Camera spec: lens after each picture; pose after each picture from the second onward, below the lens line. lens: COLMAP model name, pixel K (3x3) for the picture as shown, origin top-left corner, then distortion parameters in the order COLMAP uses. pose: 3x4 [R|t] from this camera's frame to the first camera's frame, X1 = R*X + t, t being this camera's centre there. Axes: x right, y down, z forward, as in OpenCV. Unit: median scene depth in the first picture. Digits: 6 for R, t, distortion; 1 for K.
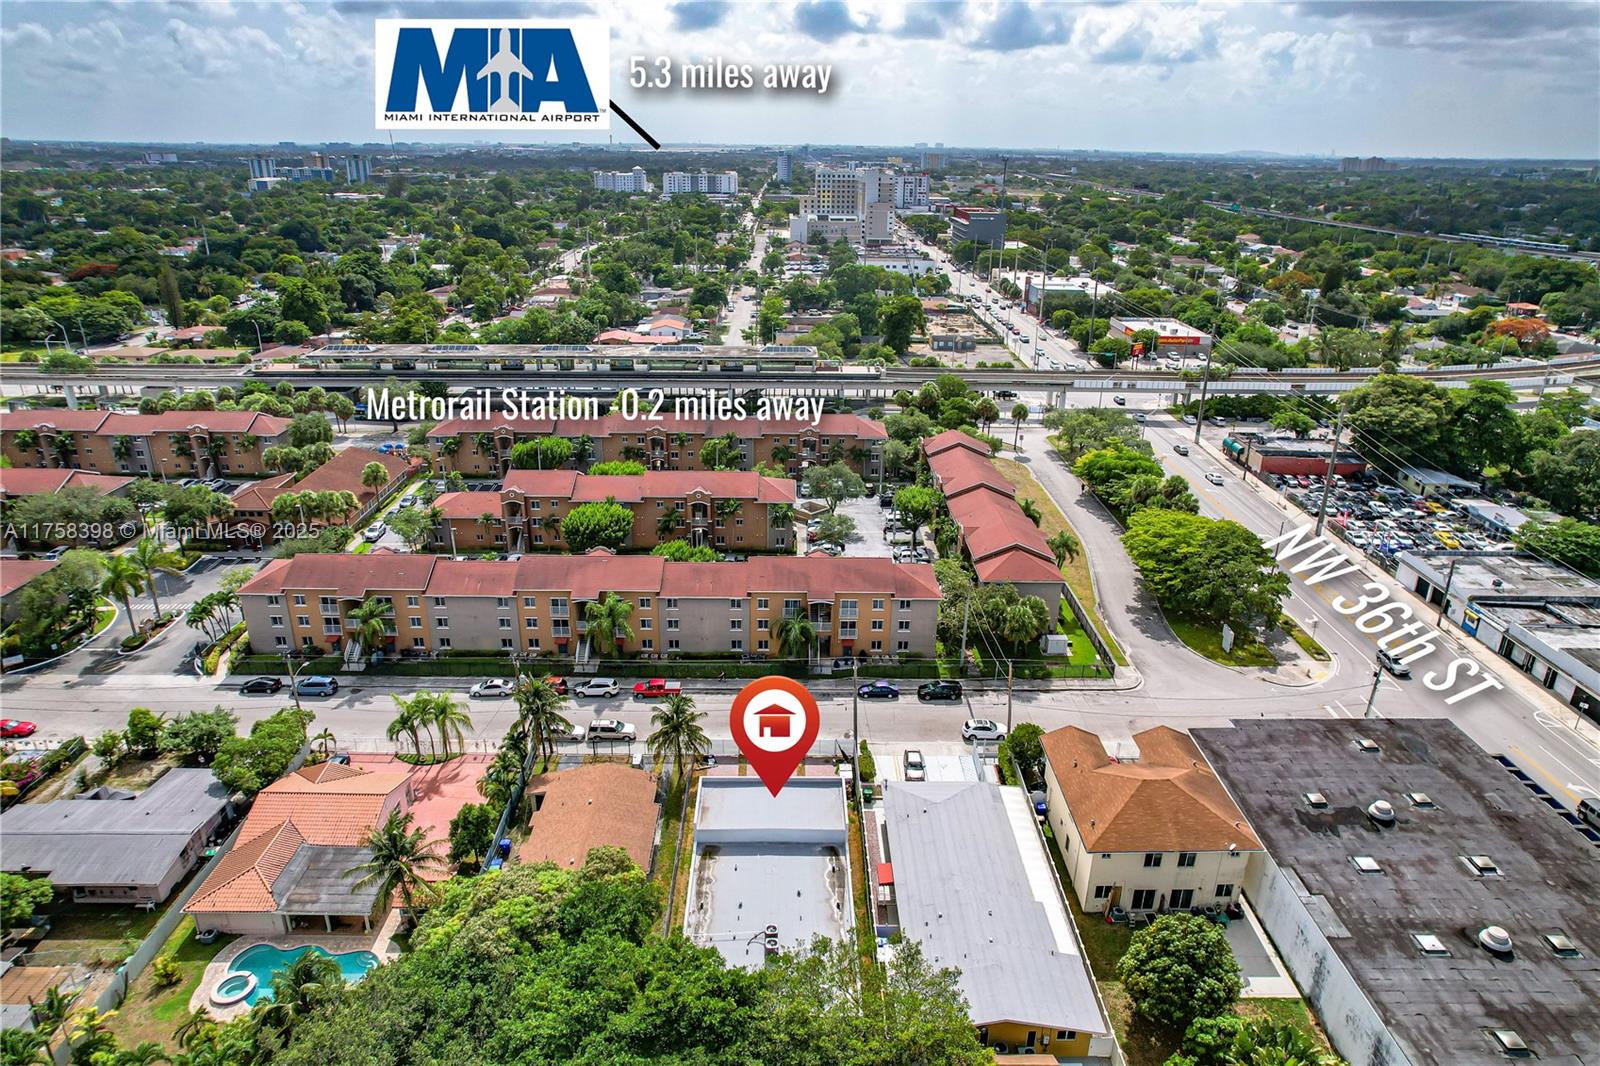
lens RADIAL K [[1023.7, 0, 800.0], [0, 1023.7, 533.0], [0, 0, 1]] dist [-0.077036, 0.069217]
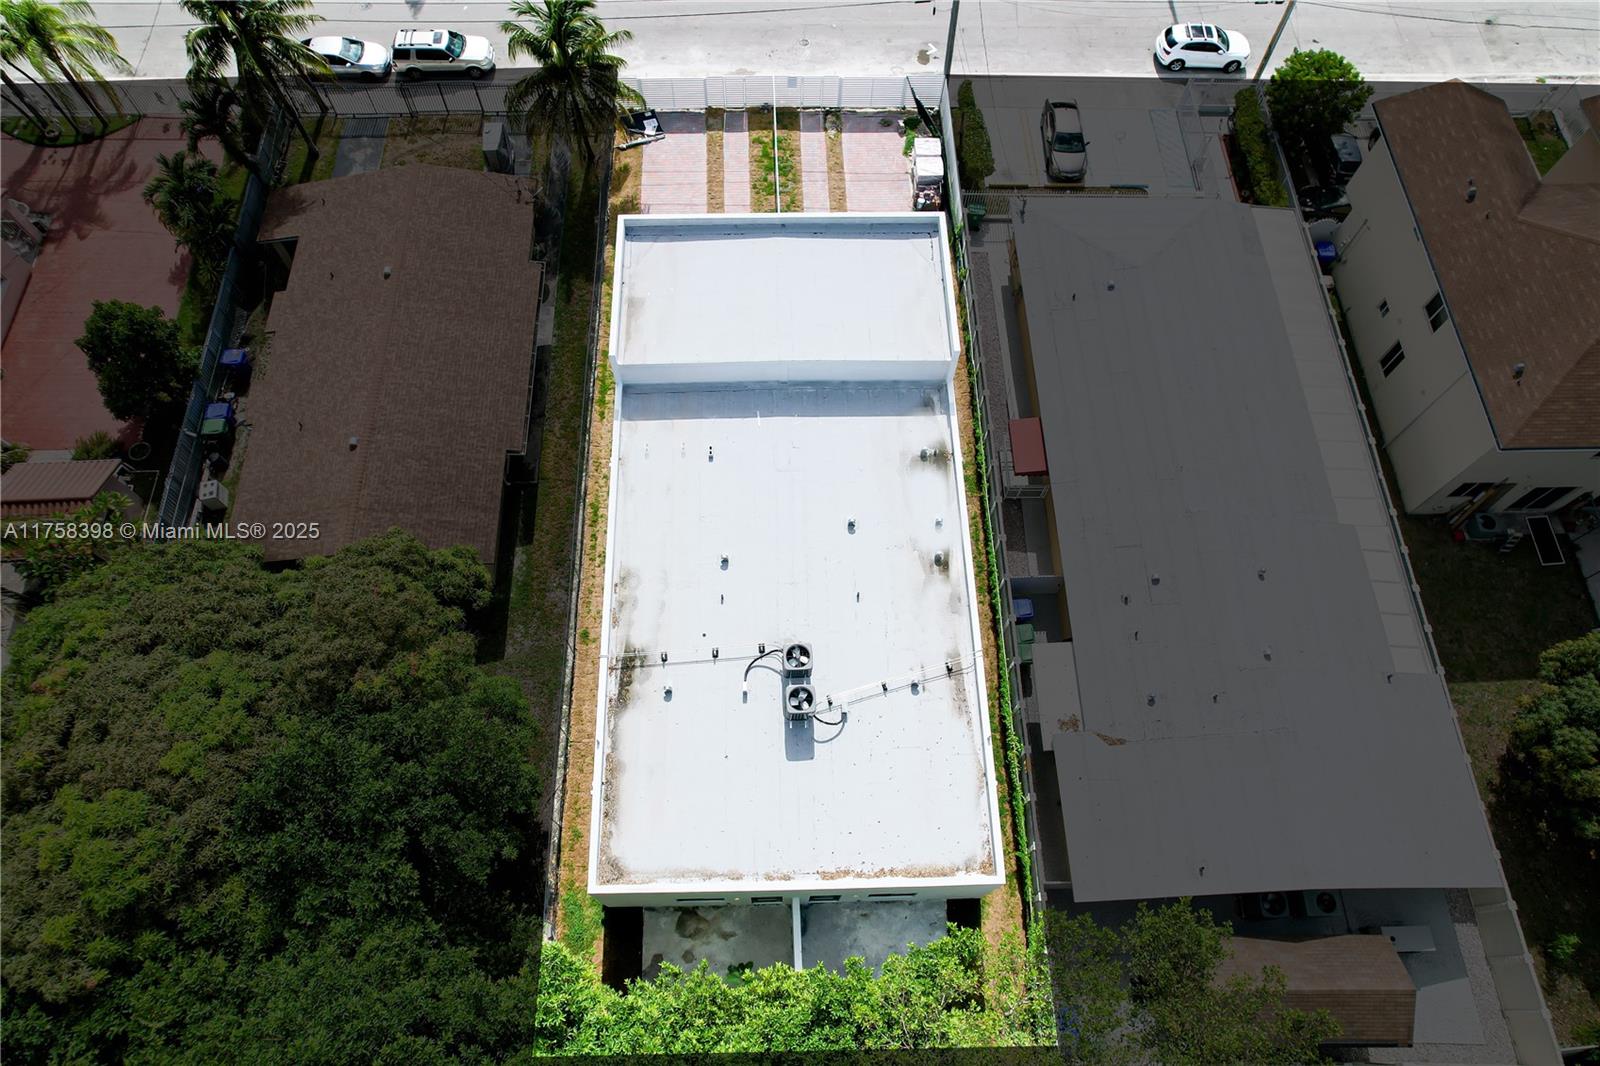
lens RADIAL K [[1023.7, 0, 800.0], [0, 1023.7, 533.0], [0, 0, 1]] dist [-0.077036, 0.069217]
pose [[0.999875, -0.009374, 0.012705, -0.024895], [-0.001930, 0.726066, 0.687622, 0.033545], [-0.015670, -0.687561, 0.725958, 0.548443]]
